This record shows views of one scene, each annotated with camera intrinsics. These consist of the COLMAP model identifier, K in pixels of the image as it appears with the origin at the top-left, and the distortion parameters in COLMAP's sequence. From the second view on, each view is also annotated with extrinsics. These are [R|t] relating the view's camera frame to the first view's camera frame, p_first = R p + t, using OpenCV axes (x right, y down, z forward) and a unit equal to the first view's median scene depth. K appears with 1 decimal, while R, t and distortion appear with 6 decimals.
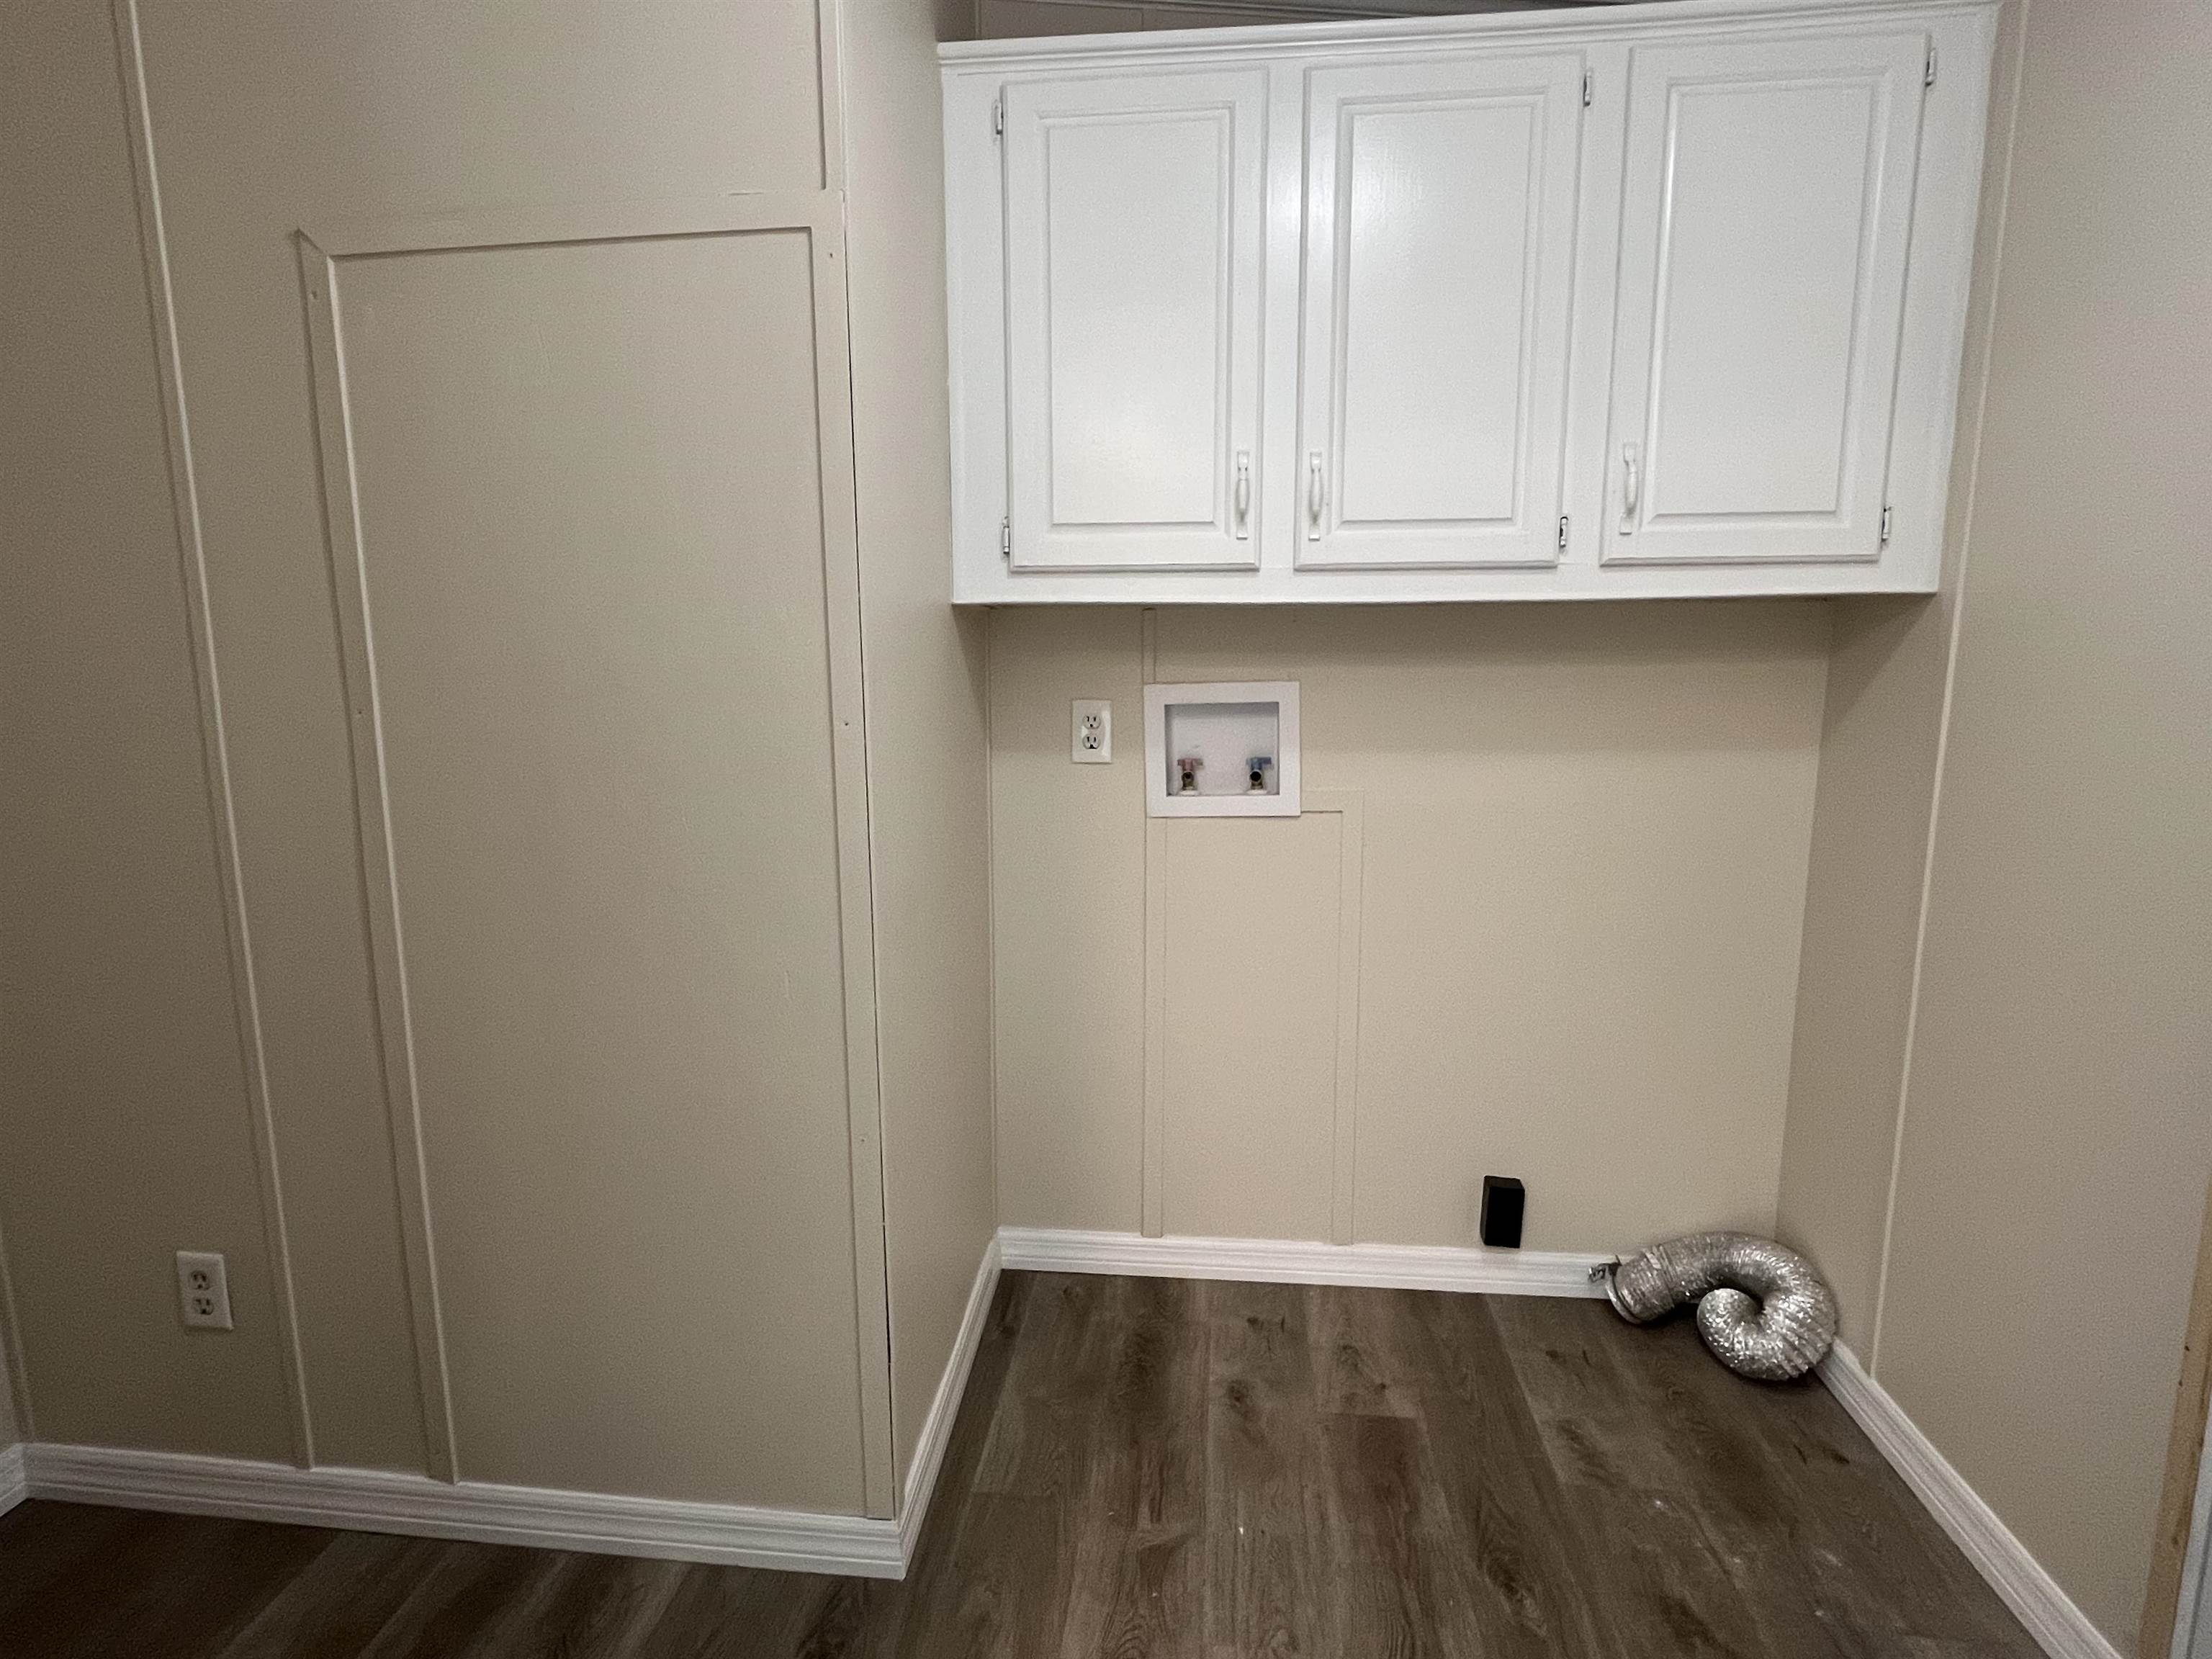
lens RADIAL K [[1141.1, 0, 1103.0], [0, 1141.1, 831.3], [0, 0, 1]] dist [-0.002766, -0.000565]
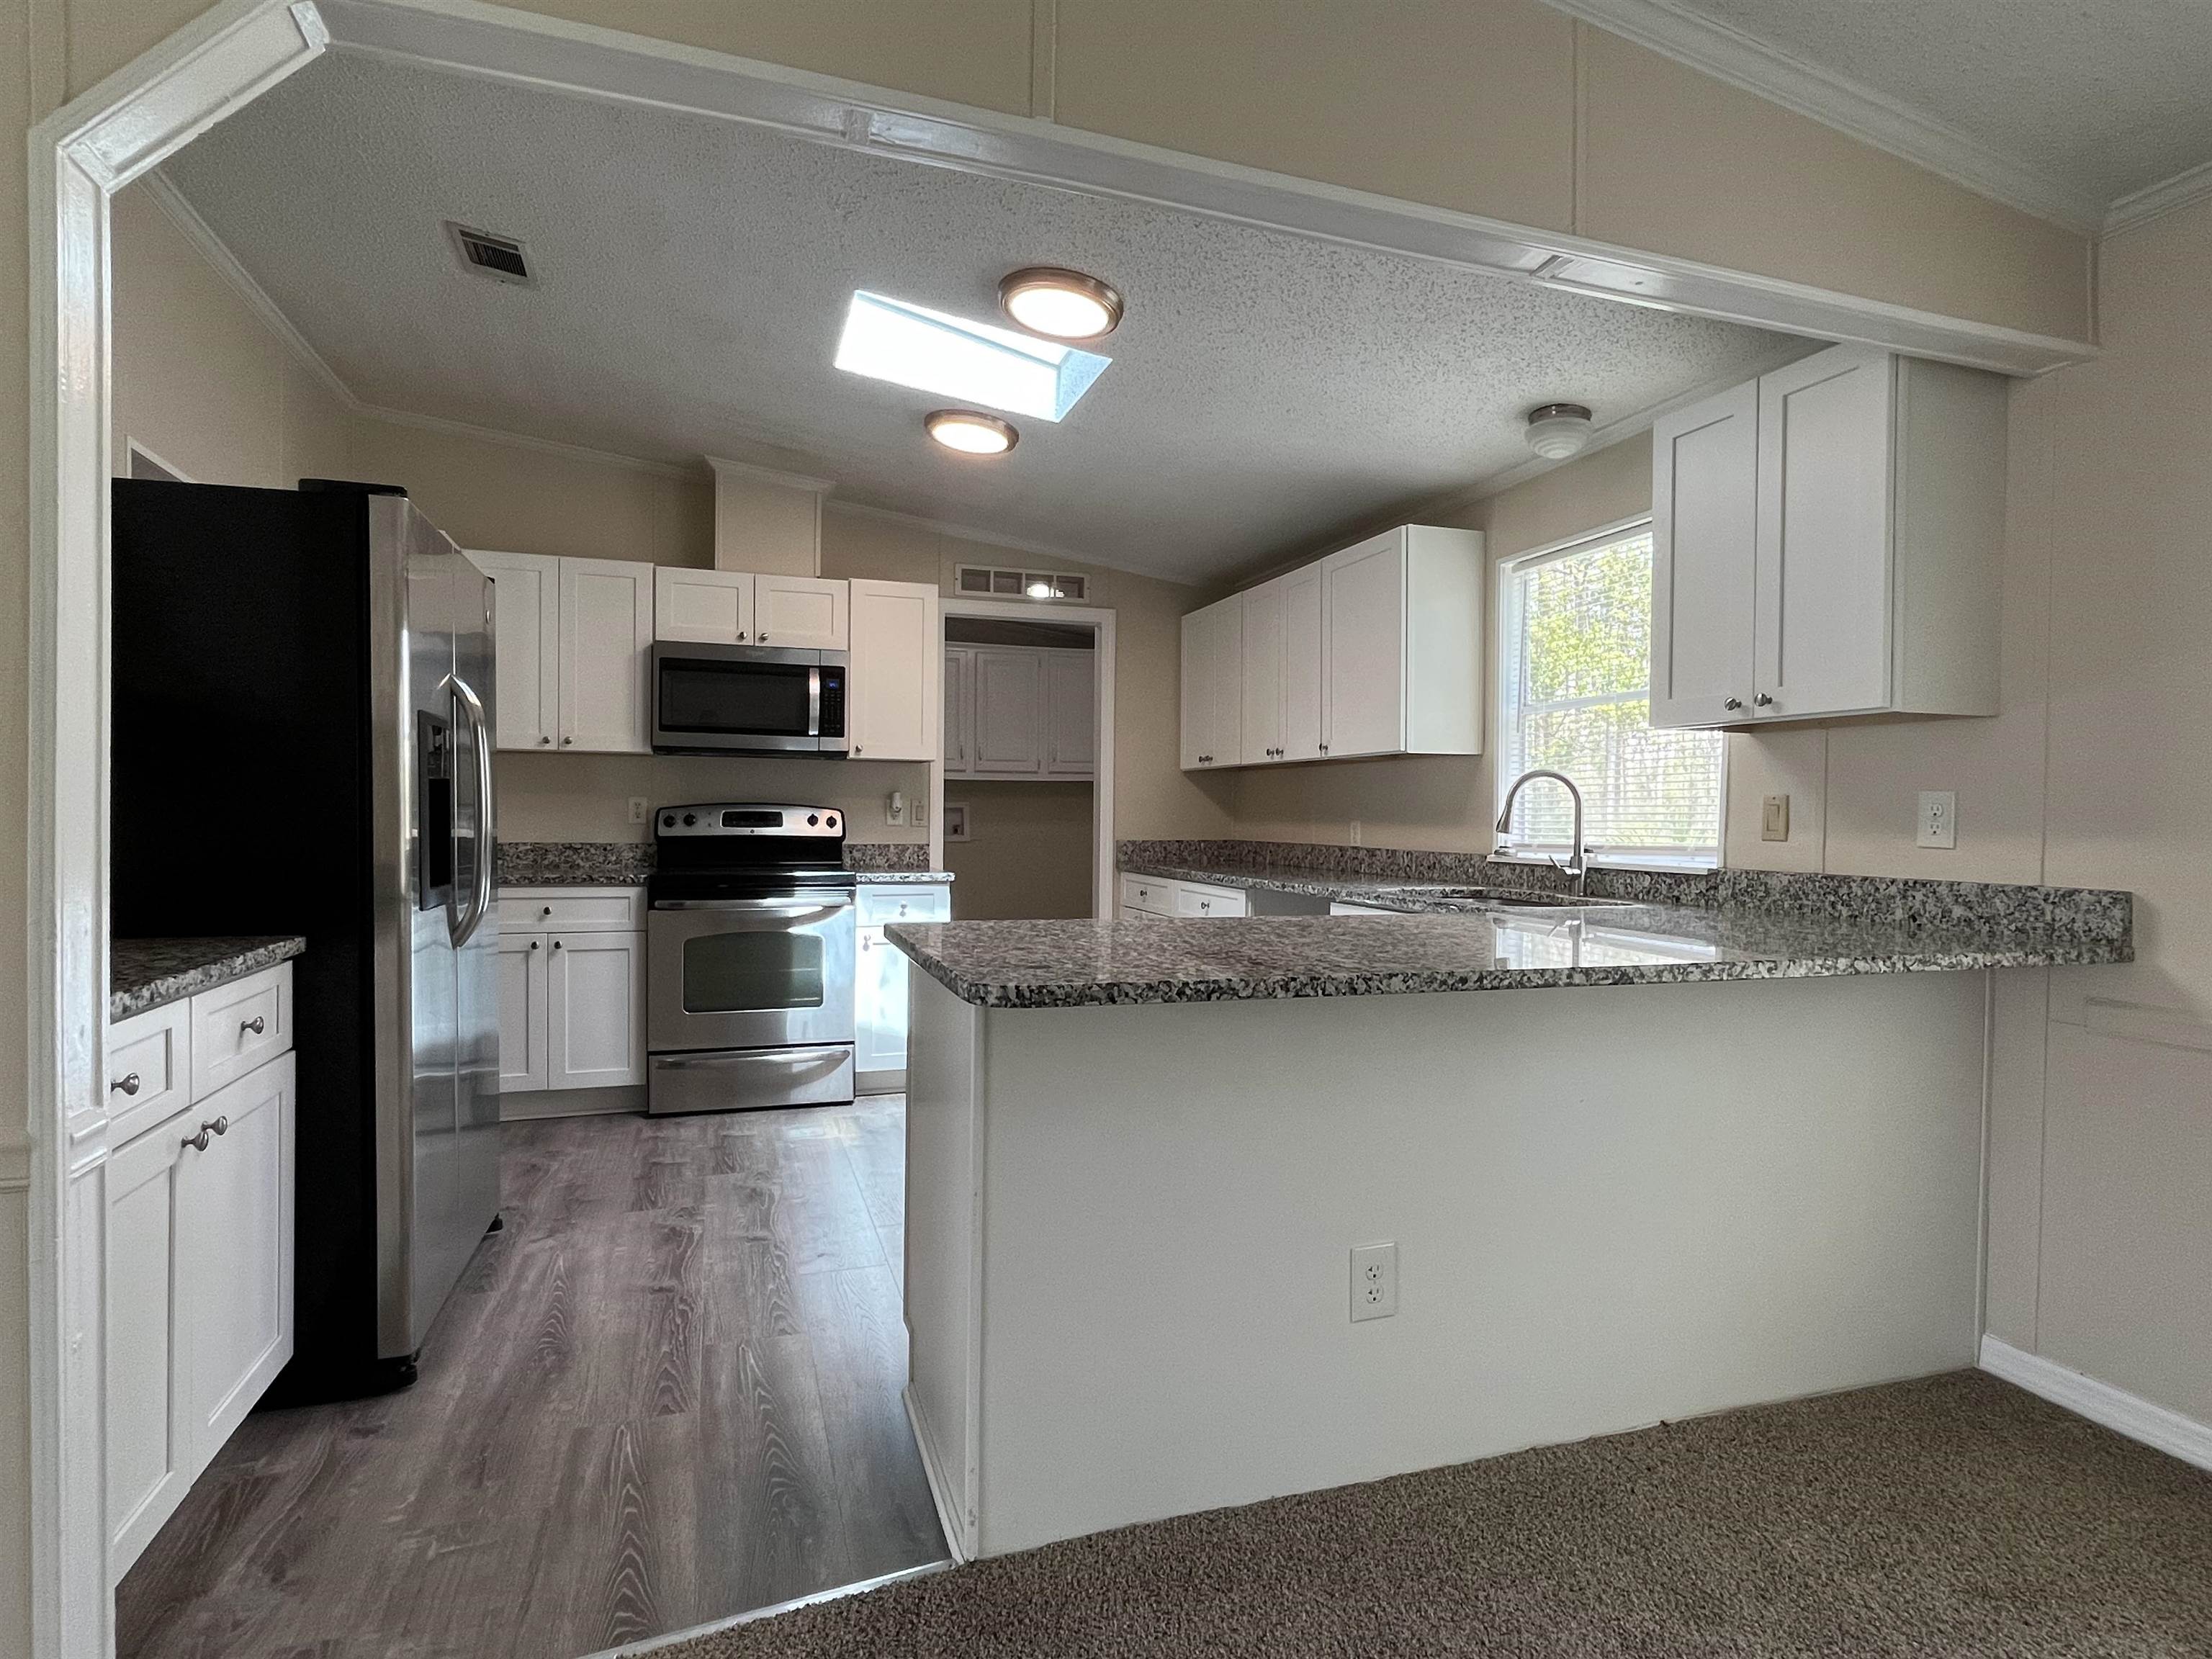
lens RADIAL K [[1141.1, 0, 1099.9], [0, 1141.1, 830.3], [0, 0, 1]] dist [-0.002766, -0.000565]
pose [[0.913777, 0.006364, 0.406166, -0.853851], [0.049867, 0.990557, -0.127709, 0.407082], [-0.403143, 0.136952, 0.904831, -2.227659]]
